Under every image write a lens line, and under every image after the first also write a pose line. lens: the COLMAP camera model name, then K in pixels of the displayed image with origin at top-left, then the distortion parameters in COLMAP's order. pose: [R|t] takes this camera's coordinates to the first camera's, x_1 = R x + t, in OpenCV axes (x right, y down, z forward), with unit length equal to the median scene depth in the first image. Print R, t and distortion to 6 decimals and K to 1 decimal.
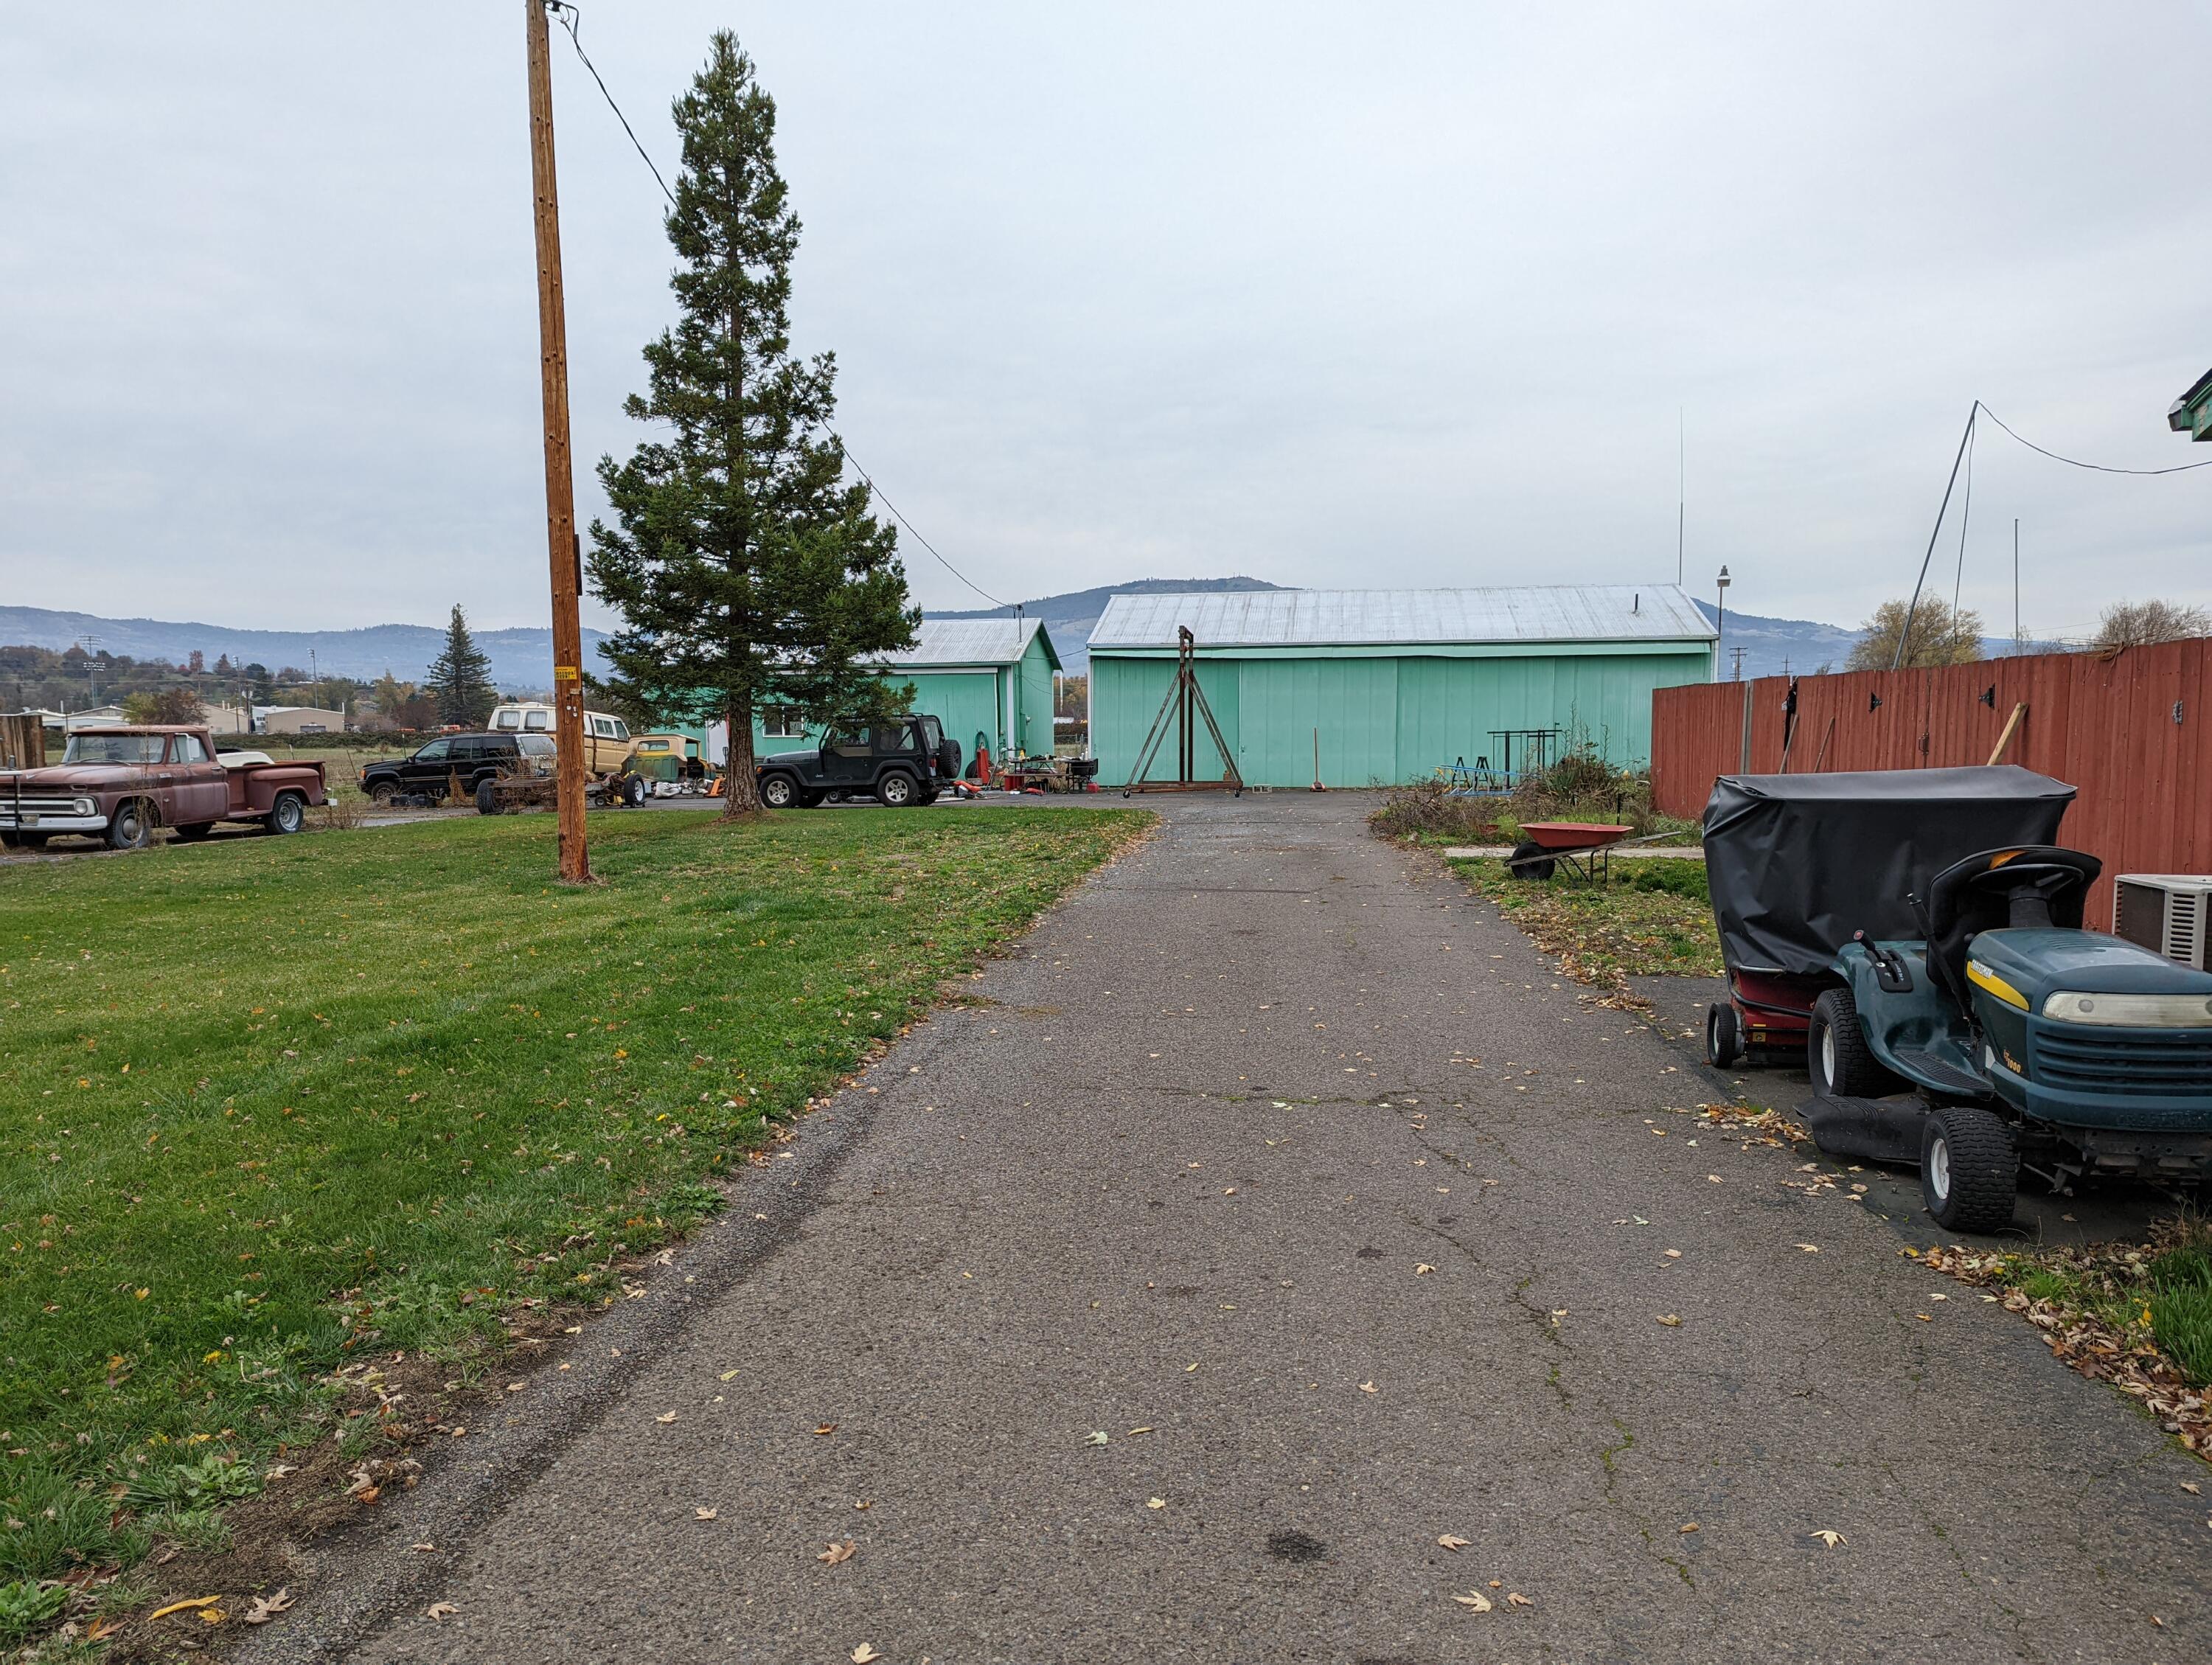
lens RADIAL K [[1561.4, 0, 1112.1], [0, 1561.4, 843.5], [0, 0, 1]] dist [0.082318, -0.069703]
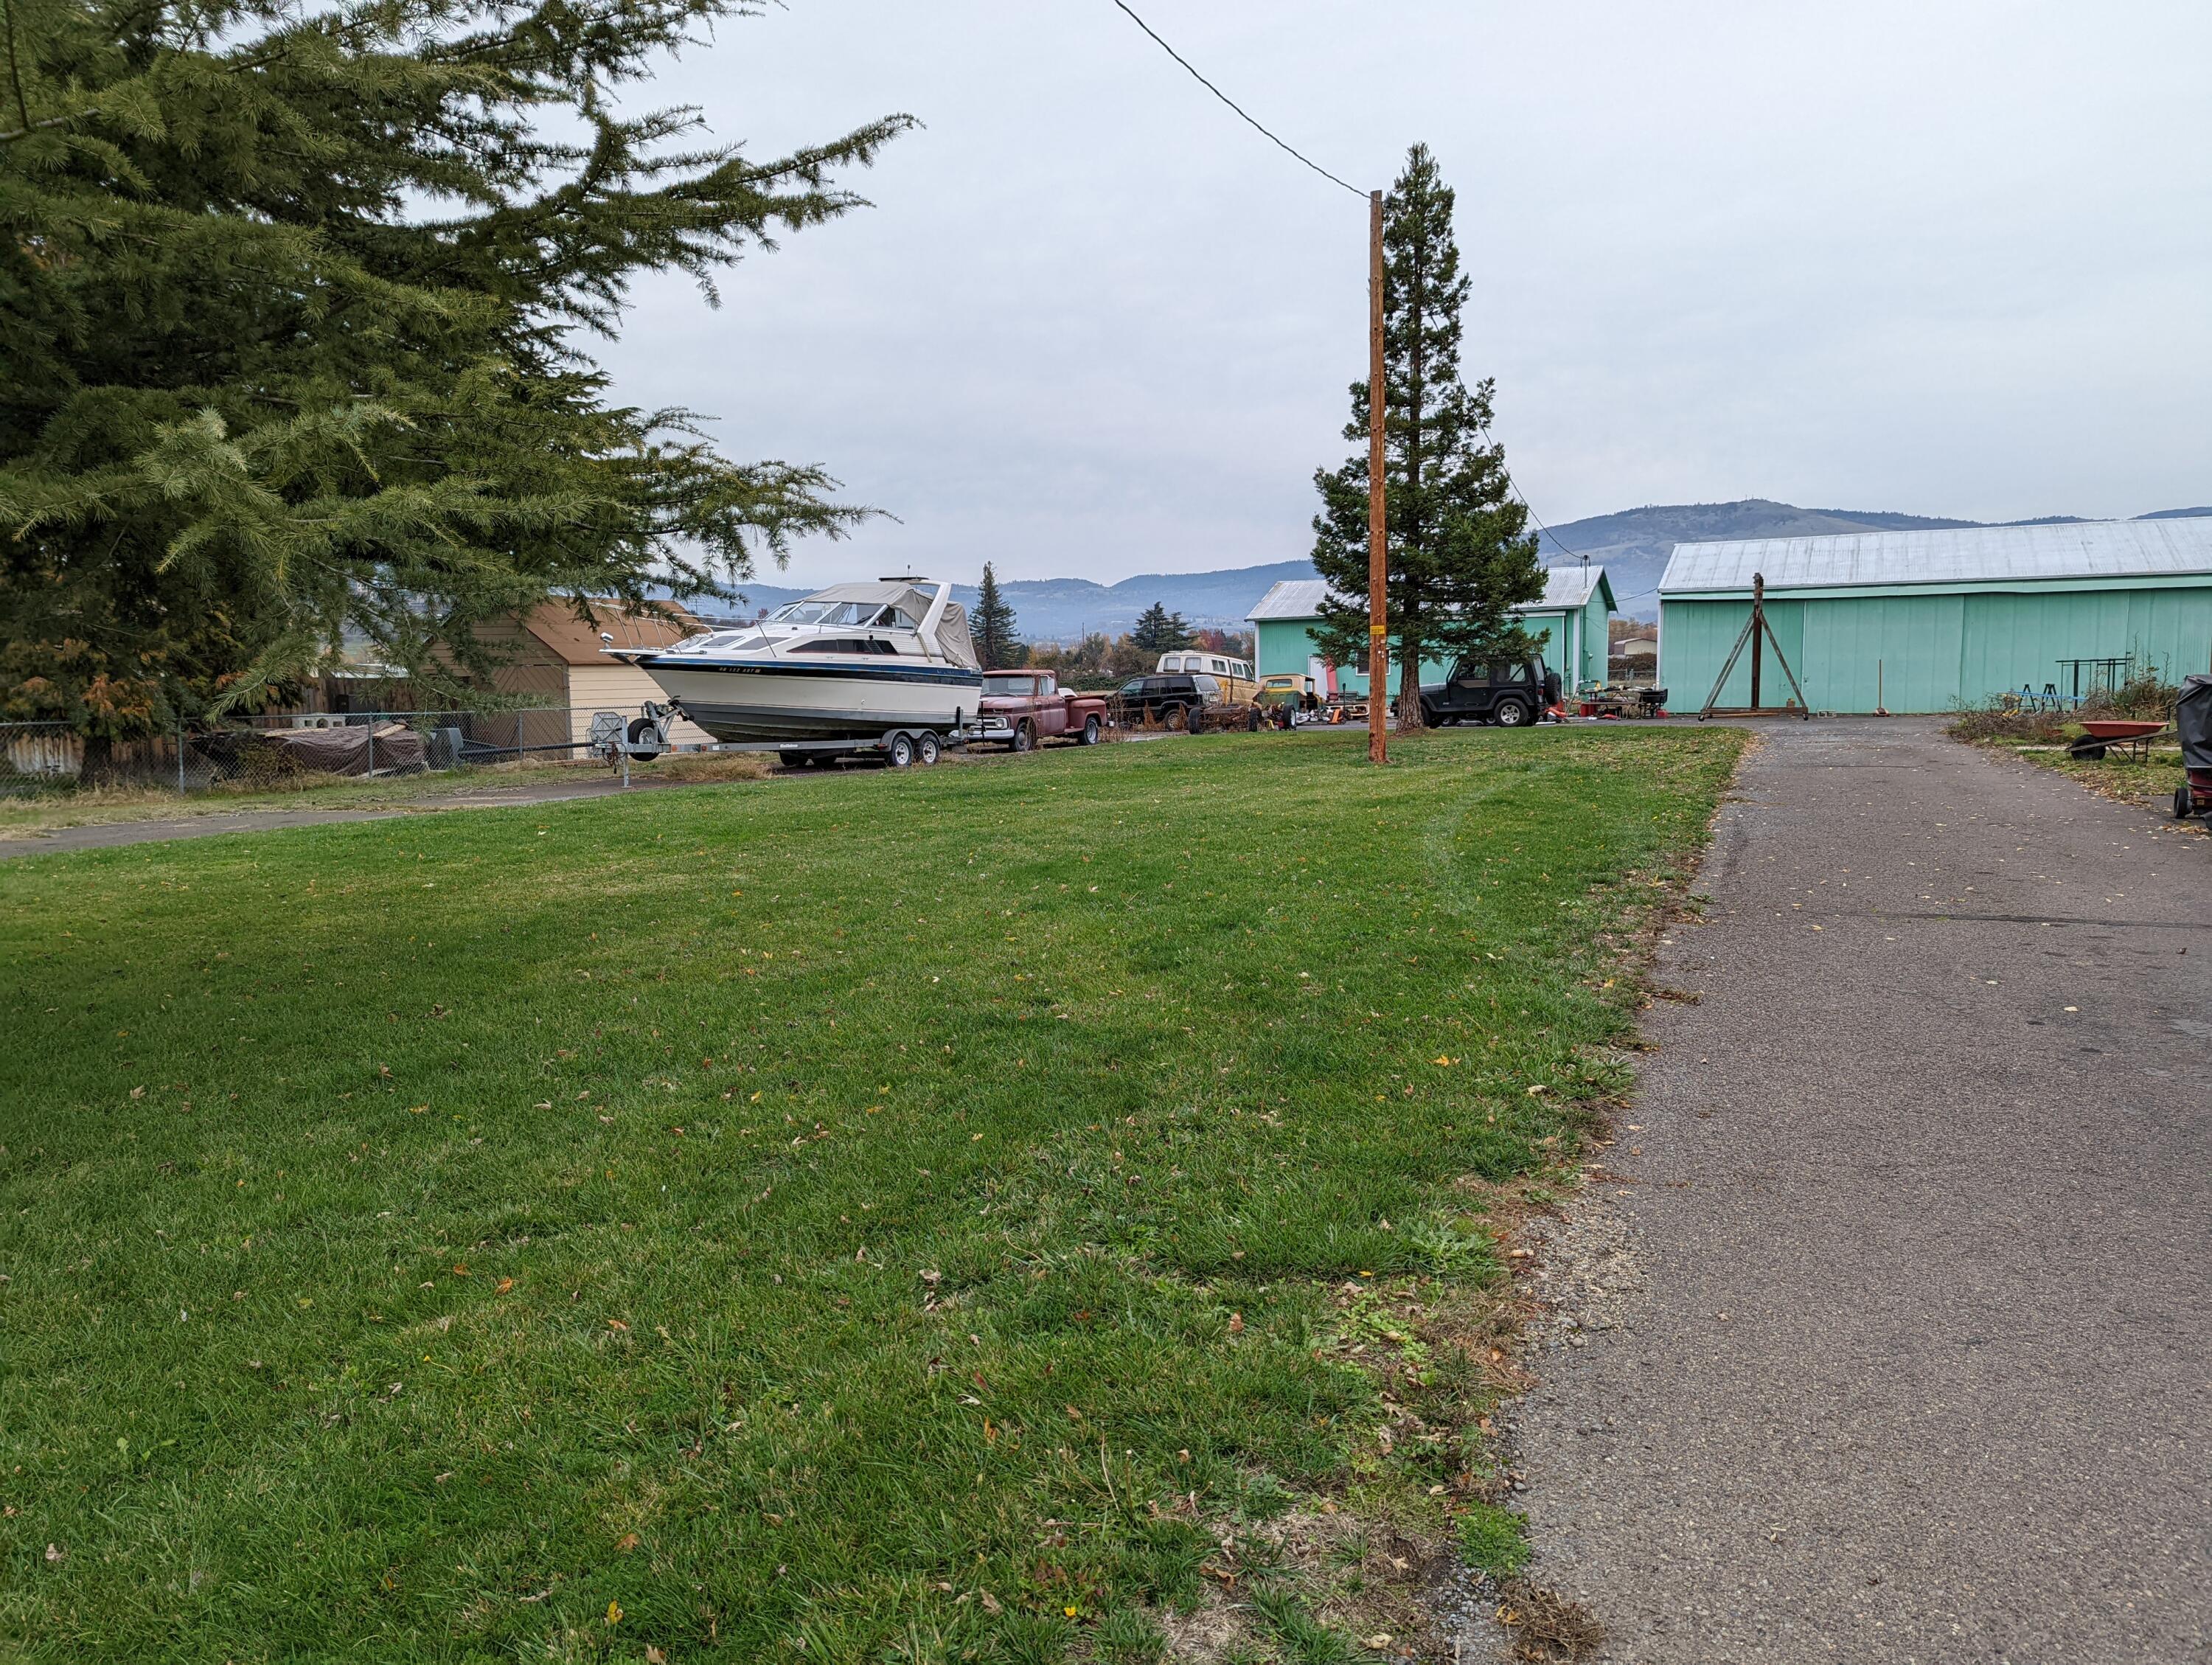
lens RADIAL K [[1568.4, 0, 1106.0], [0, 1568.4, 832.5], [0, 0, 1]] dist [0.060868, -0.055592]
pose [[0.954701, 0.020281, -0.296875, -0.083974], [-0.011578, 0.999451, 0.031047, 0.029621], [0.297342, -0.026203, 0.954411, -0.356136]]
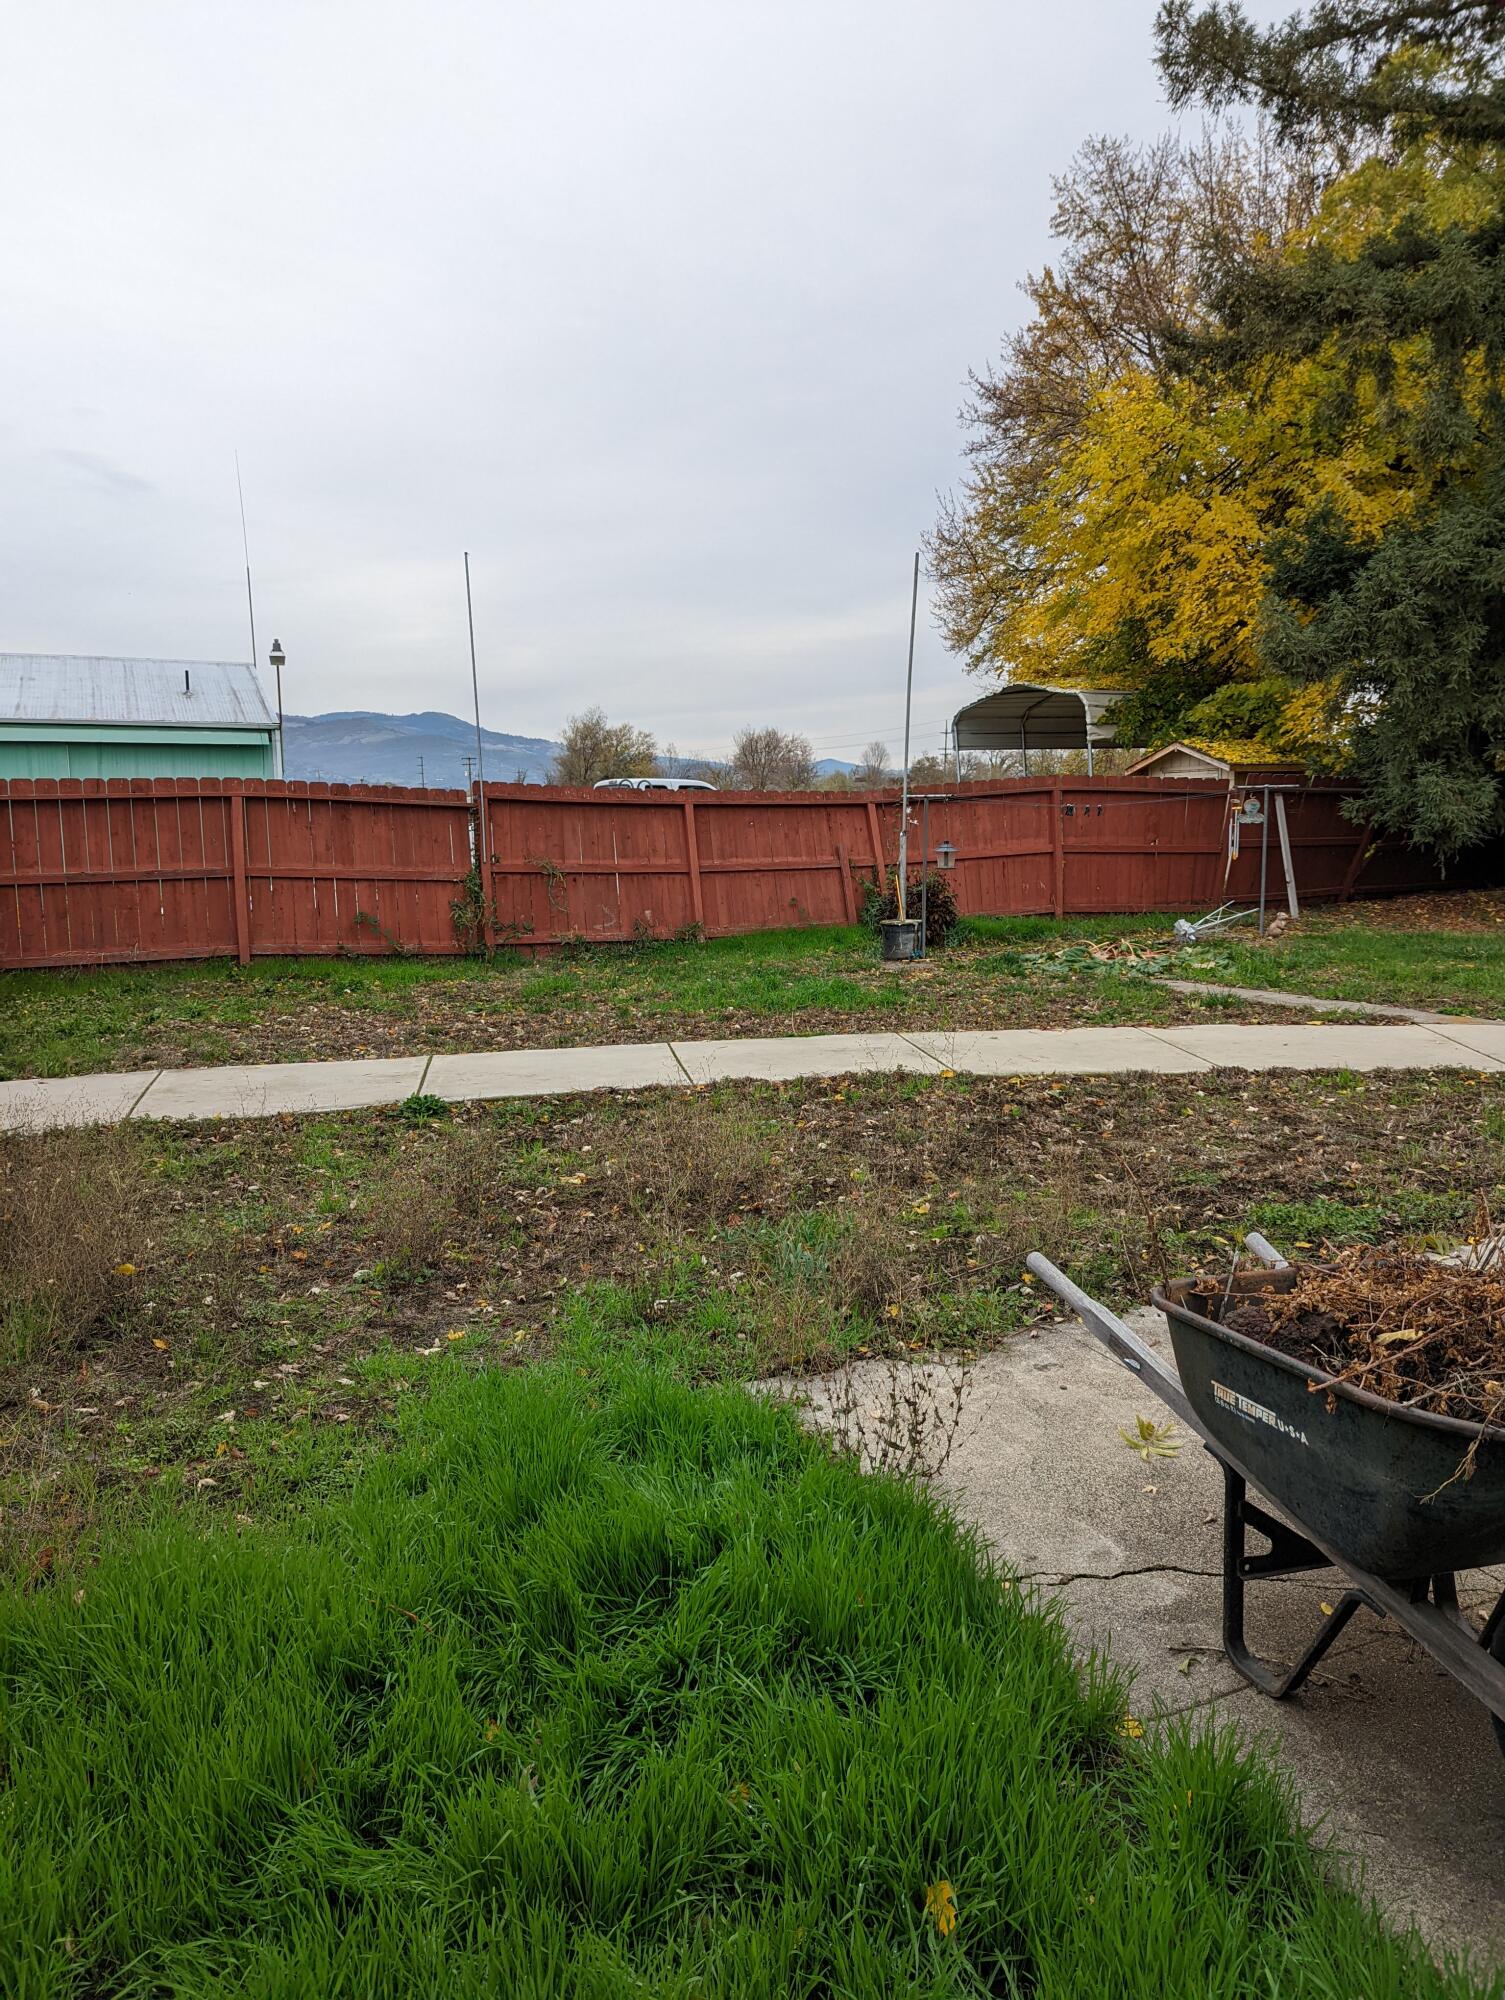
lens RADIAL K [[1411.7, 0, 752.5], [0, 1411.7, 1000.0], [0, 0, 1]] dist [0.082318, -0.069703]
pose [[0.849597, -0.072785, 0.522387, 0.279325], [0.048904, 0.997037, 0.059383, -0.025721], [-0.525161, -0.024905, 0.850638, 0.316633]]
